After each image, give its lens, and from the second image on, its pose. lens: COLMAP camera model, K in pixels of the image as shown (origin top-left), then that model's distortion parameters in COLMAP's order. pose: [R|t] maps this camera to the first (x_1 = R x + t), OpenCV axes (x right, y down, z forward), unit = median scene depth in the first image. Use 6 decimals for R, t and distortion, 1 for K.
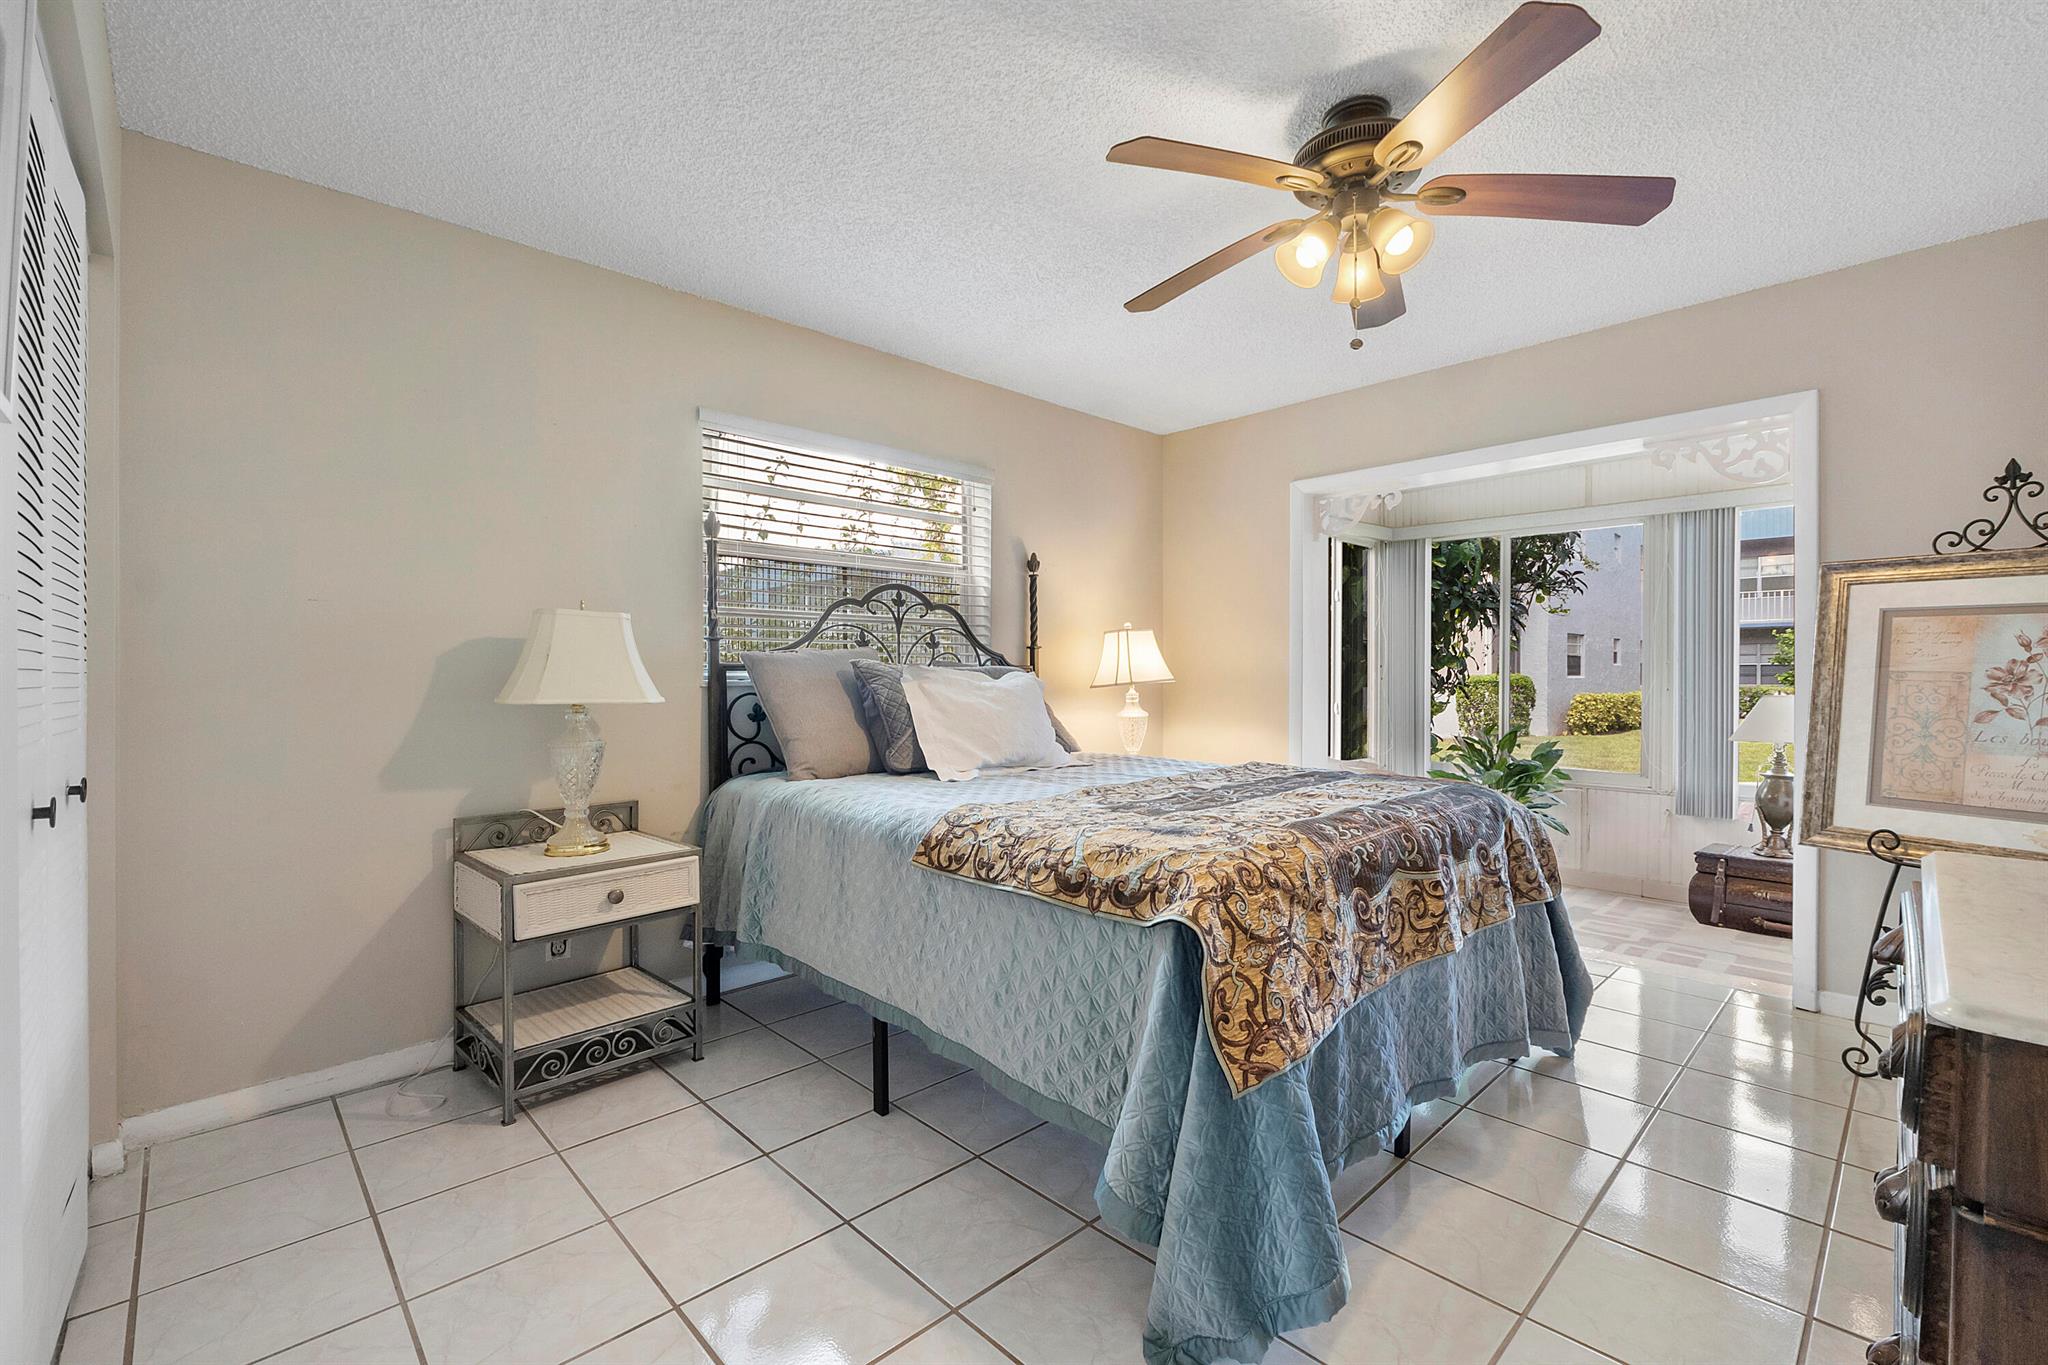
lens RADIAL K [[872.0, 0, 1009.9], [0, 872.0, 684.1], [0, 0, 1]] dist [-0.007392, 0.000151]
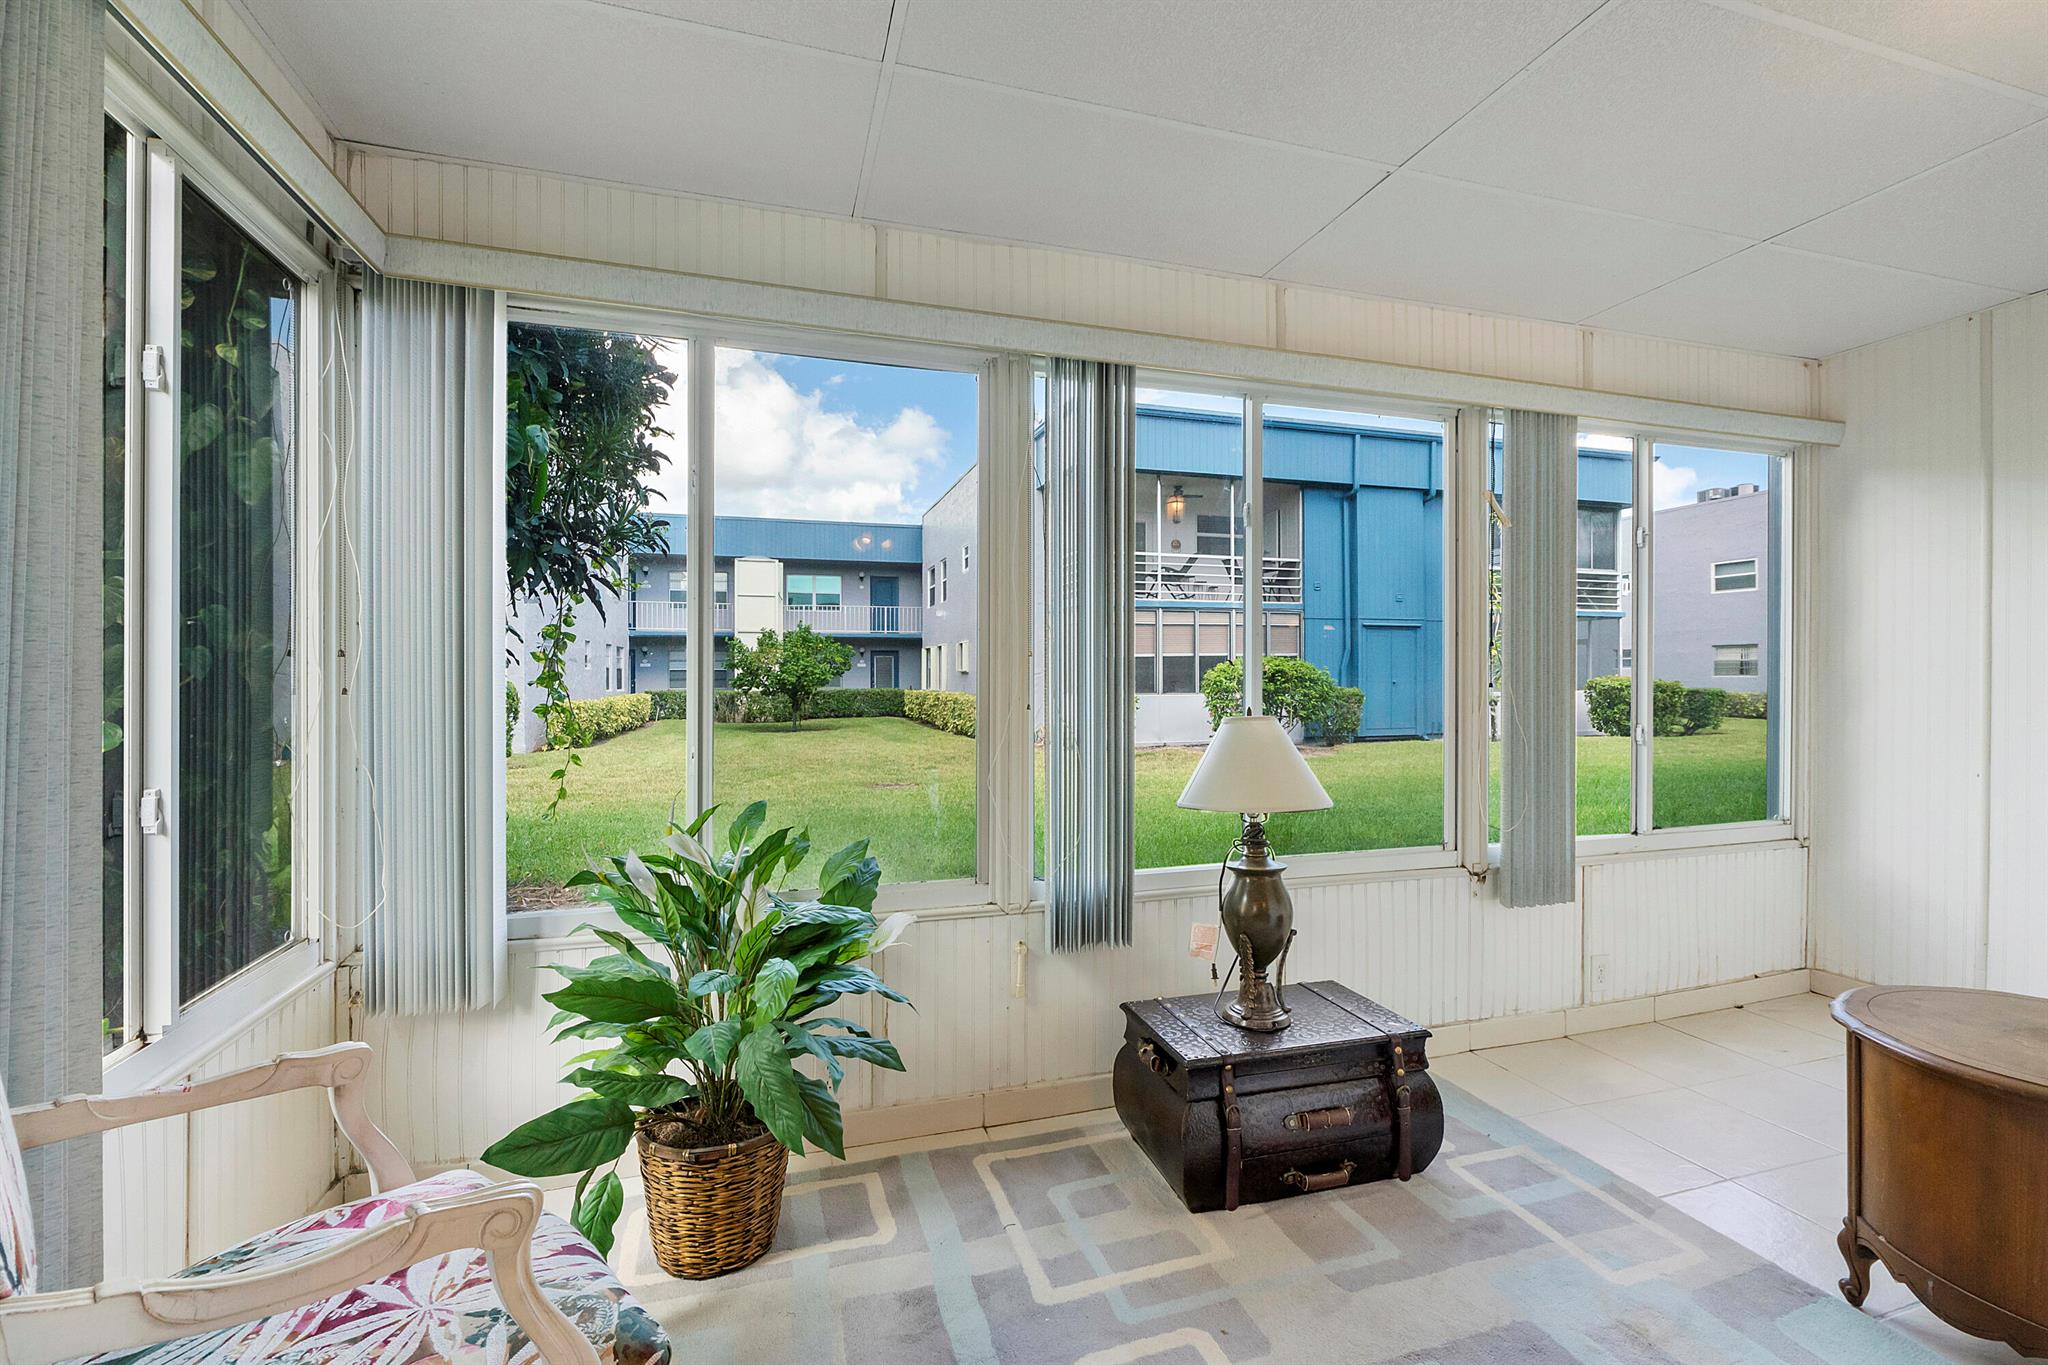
lens RADIAL K [[872.0, 0, 1028.9], [0, 872.0, 683.1], [0, 0, 1]] dist [-0.007392, 0.000151]
pose [[0.439987, -0.004851, 0.897991, 0.938170], [0.010920, 0.999940, 0.000051, -0.019143], [-0.897938, 0.009784, 0.440014, 2.380623]]
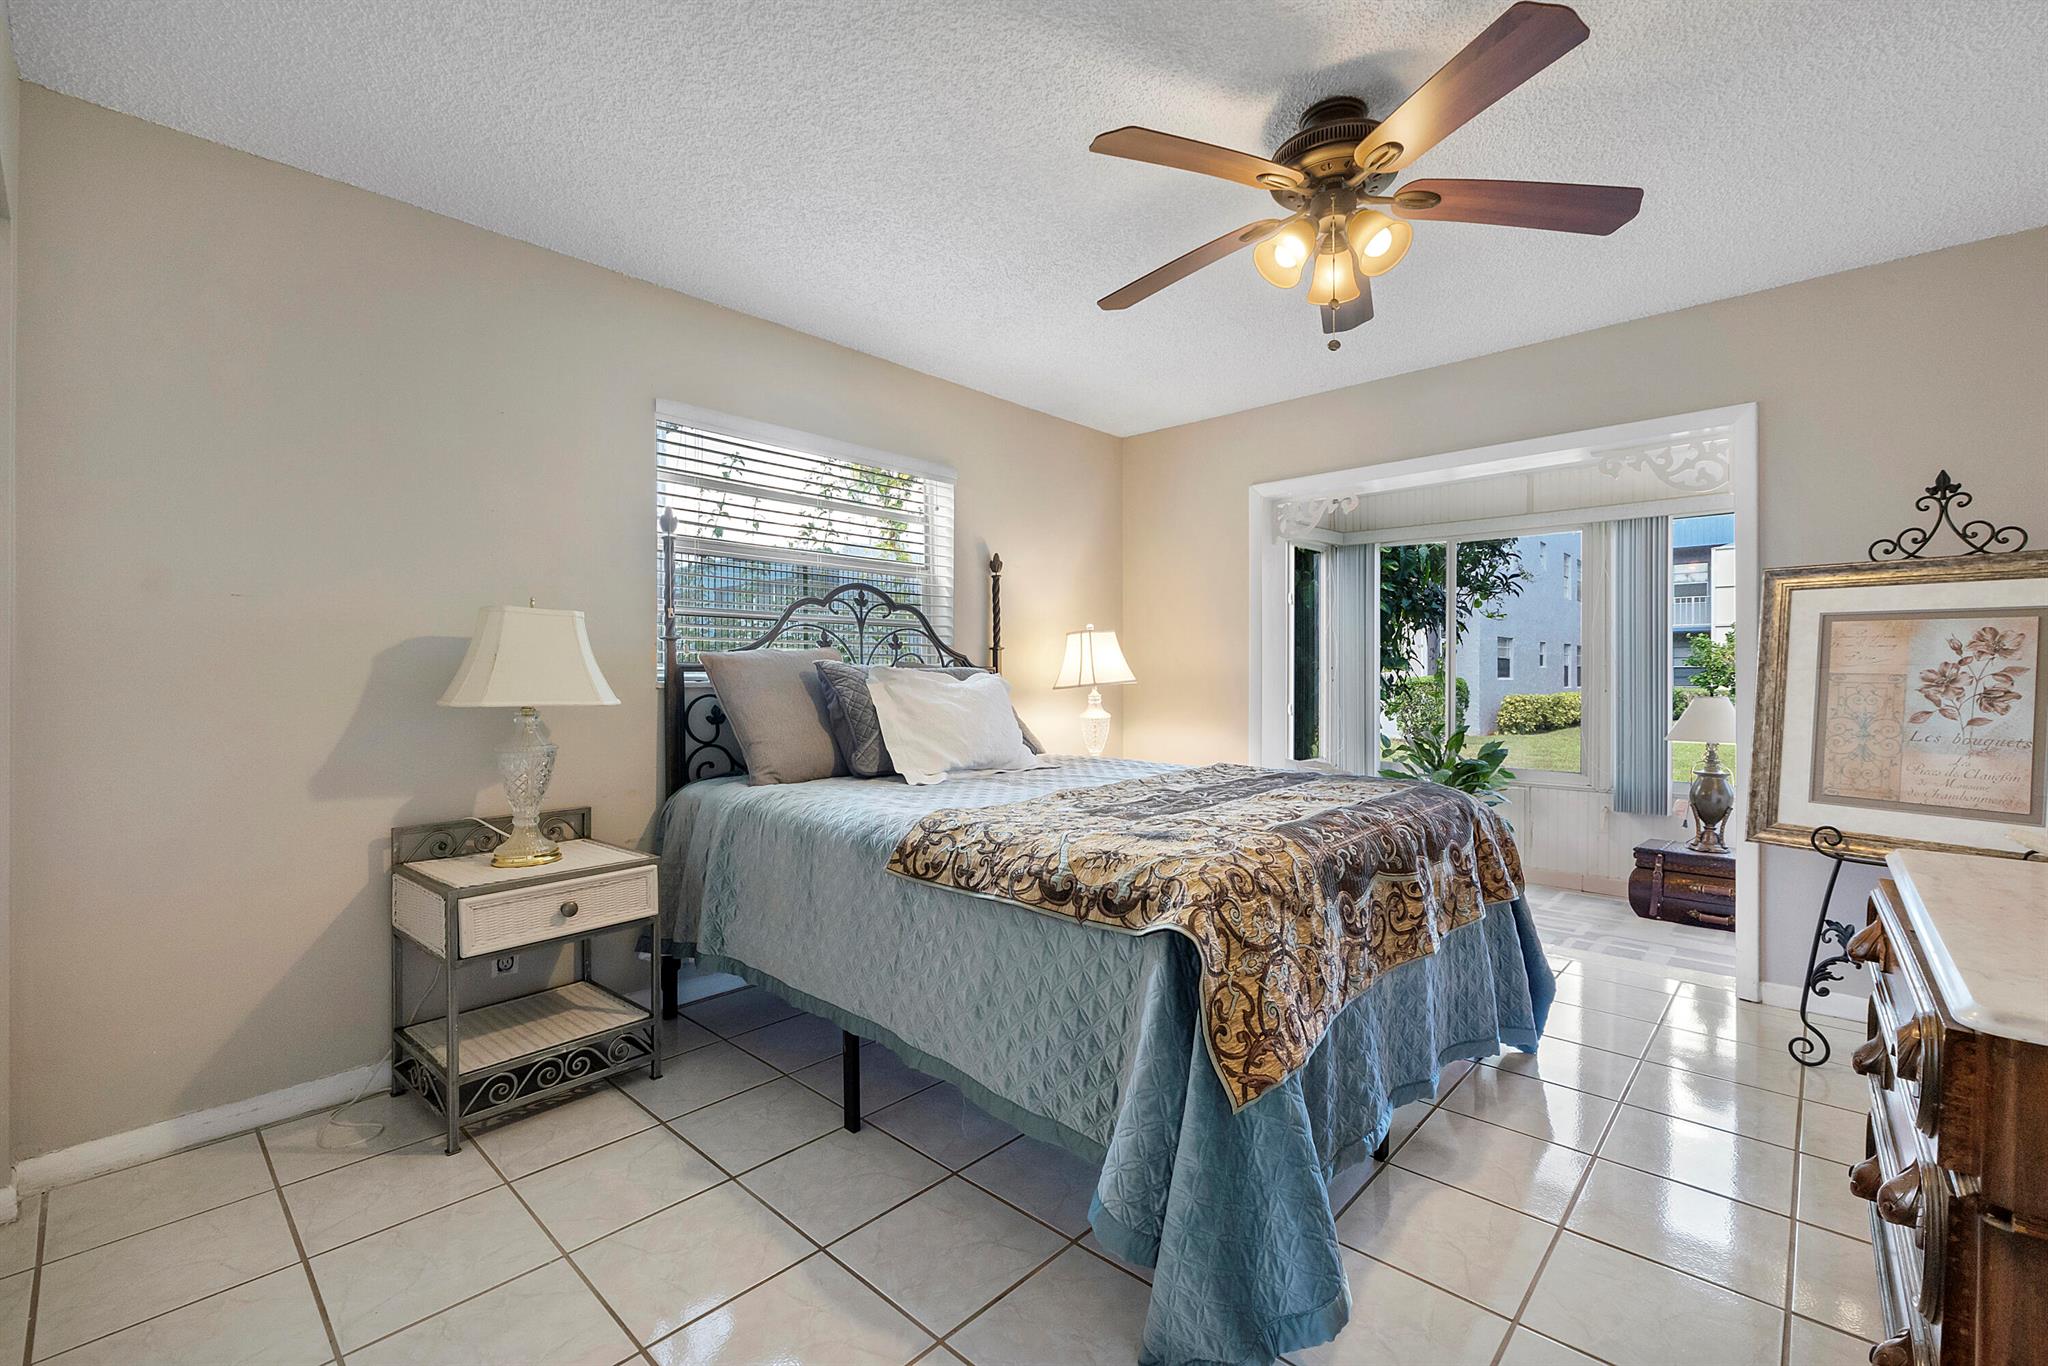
lens RADIAL K [[872.0, 0, 1013.8], [0, 872.0, 681.8], [0, 0, 1]] dist [-0.007392, 0.000151]
pose [[0.998334, 0.000782, 0.057697, -0.021586], [-0.000569, 0.999993, -0.003712, -0.000563], [-0.057700, 0.003673, 0.998327, 0.021542]]
